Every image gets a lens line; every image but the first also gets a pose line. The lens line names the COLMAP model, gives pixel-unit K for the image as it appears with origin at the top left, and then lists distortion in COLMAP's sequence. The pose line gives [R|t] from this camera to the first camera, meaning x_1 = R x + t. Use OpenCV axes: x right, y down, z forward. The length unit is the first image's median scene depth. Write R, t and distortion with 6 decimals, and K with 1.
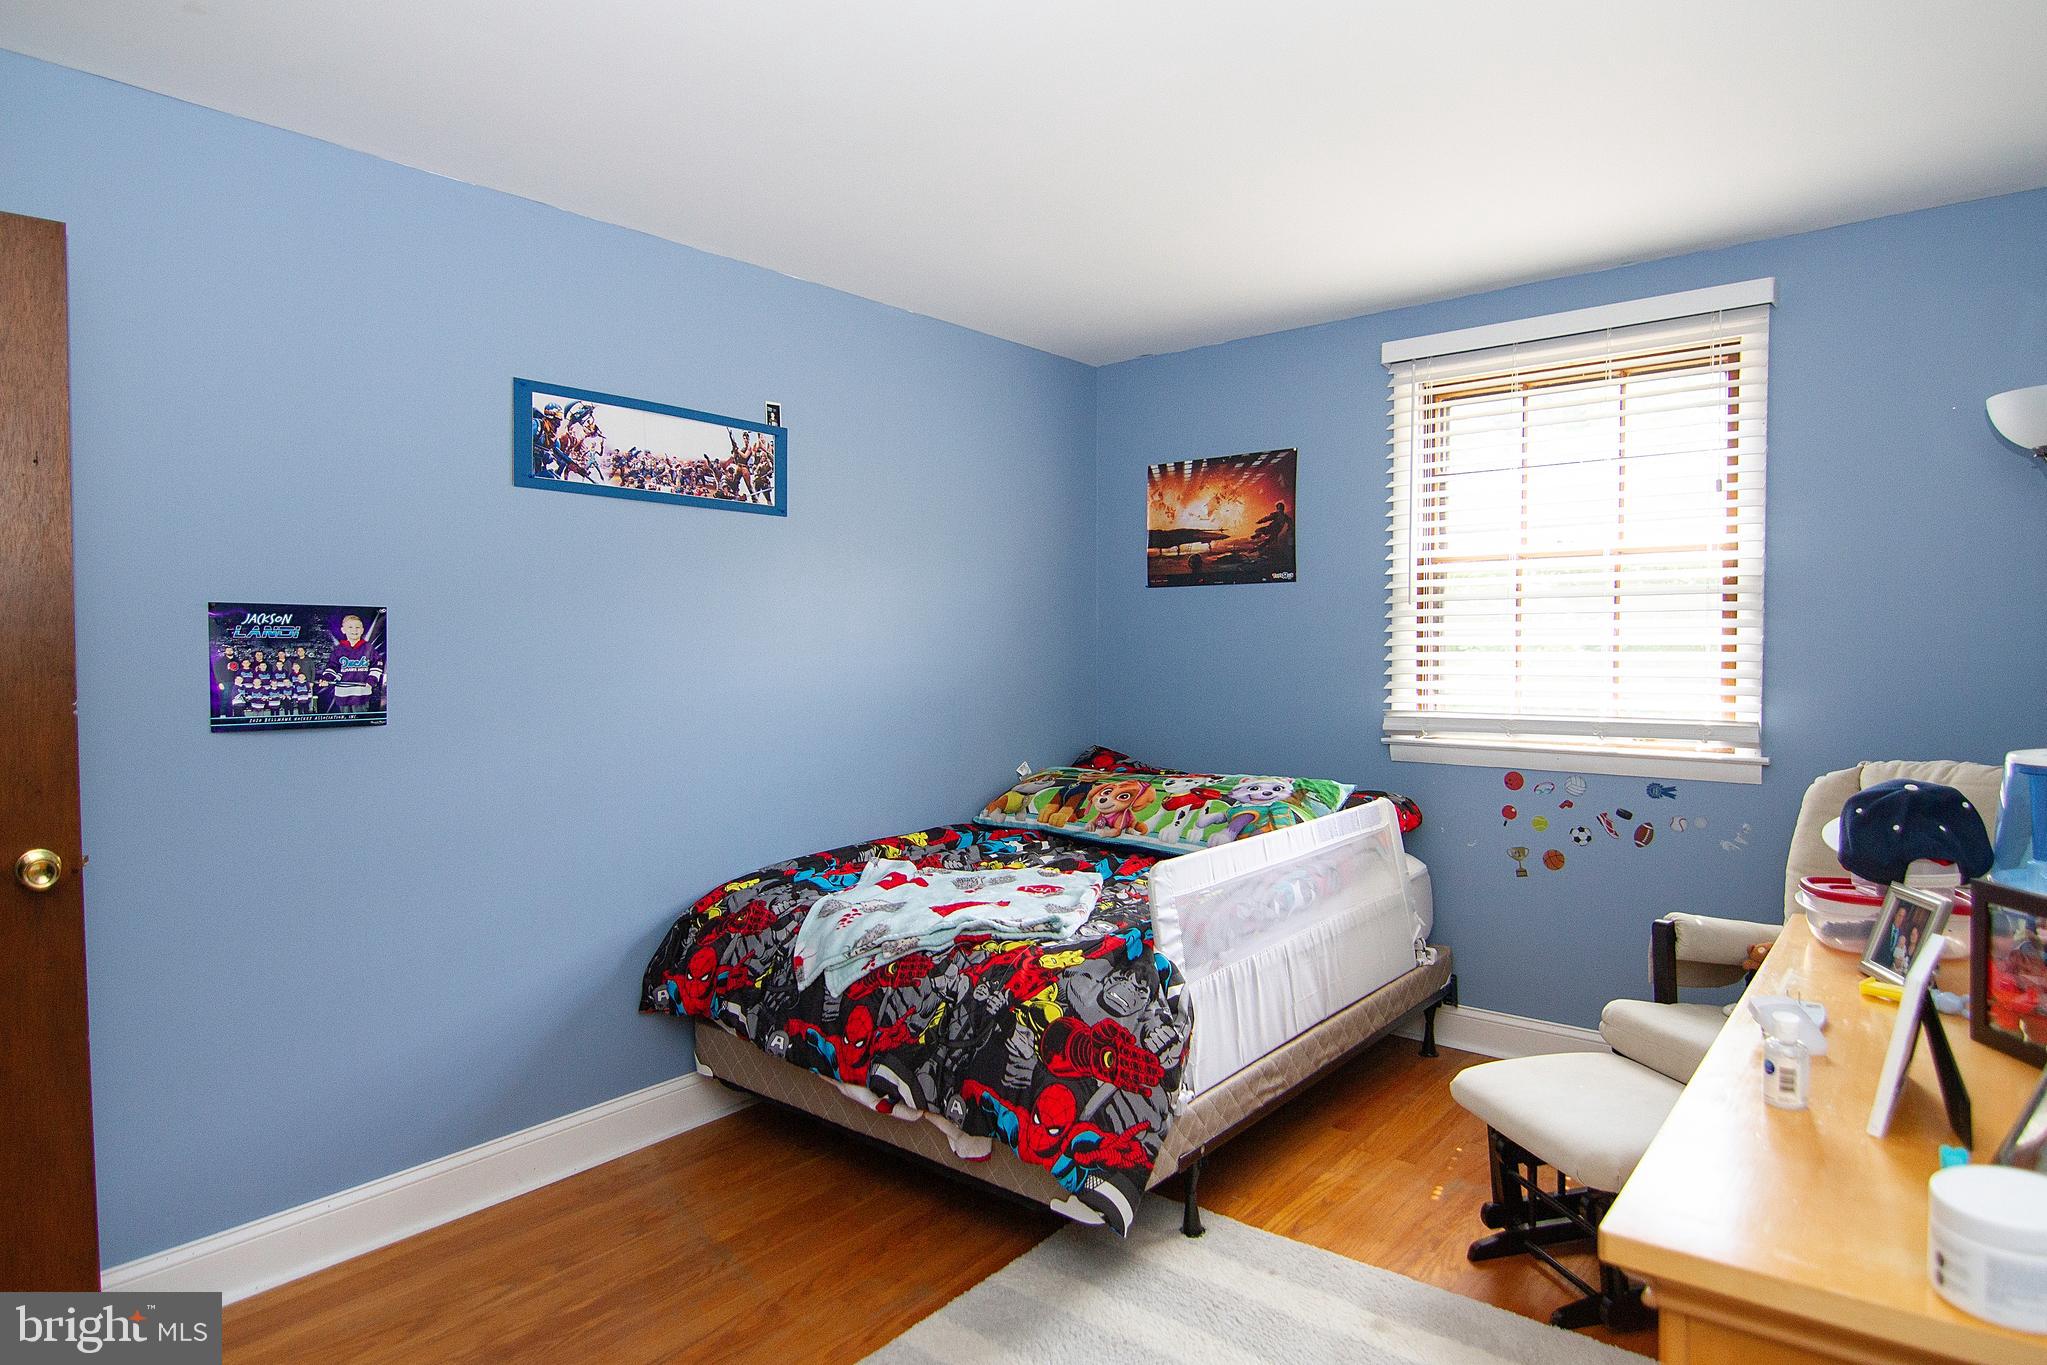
lens RADIAL K [[1152.9, 0, 1033.1], [0, 1152.9, 689.5], [0, 0, 1]] dist [-0.003424, -0.004070]
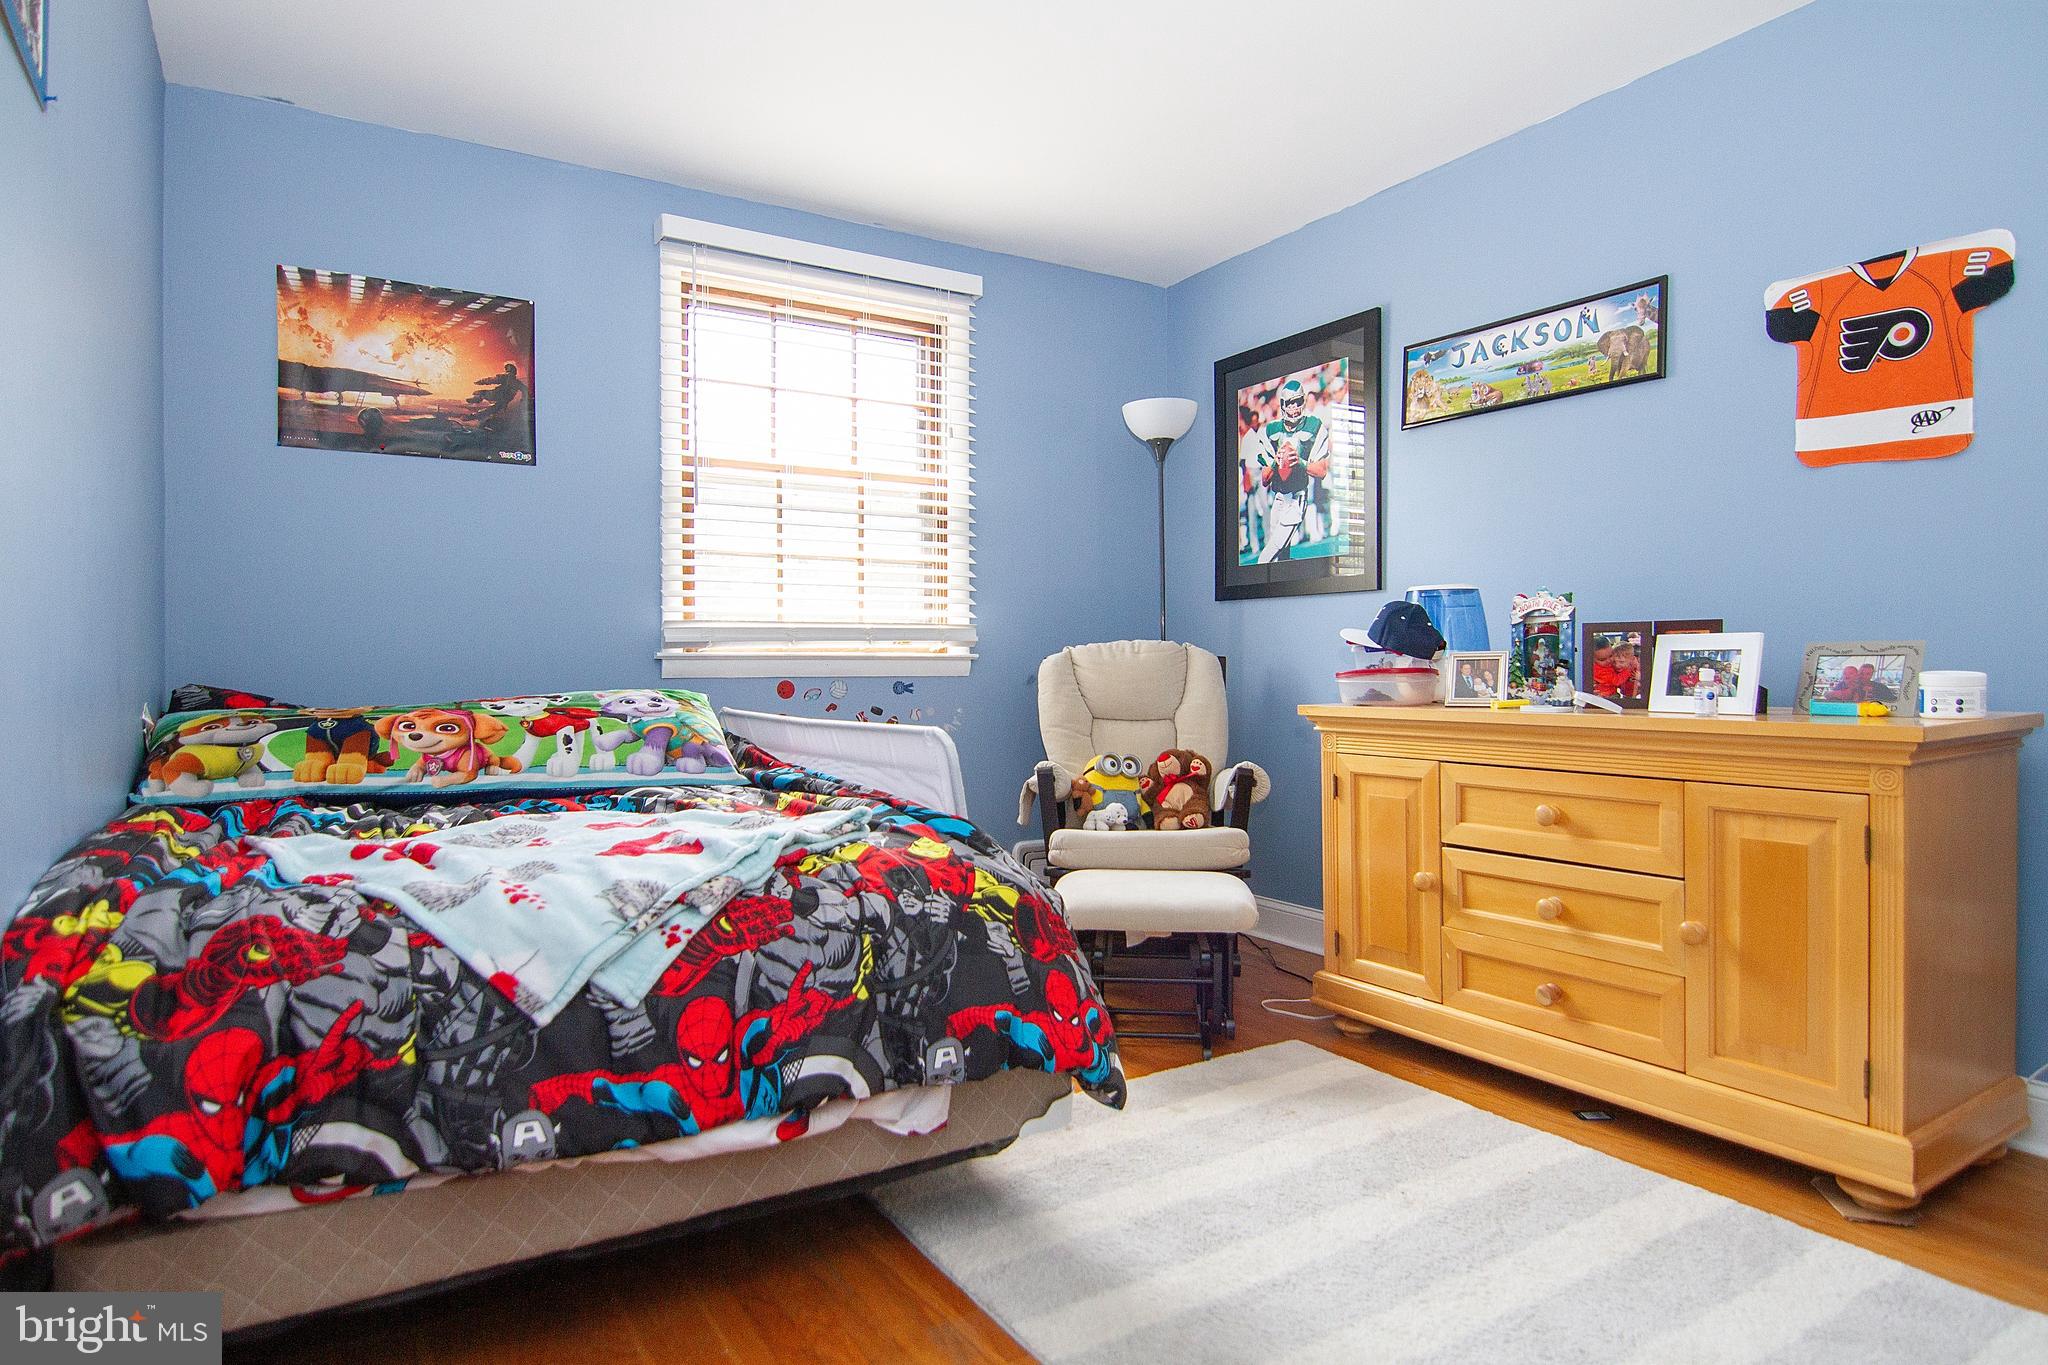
lens RADIAL K [[1153.5, 0, 1033.7], [0, 1153.5, 684.9], [0, 0, 1]] dist [-0.003424, -0.004070]
pose [[0.332393, -0.014044, 0.943036, -0.469751], [0.042864, 0.999081, -0.000230, 0.084529], [-0.942166, 0.040499, 0.332689, 0.449067]]
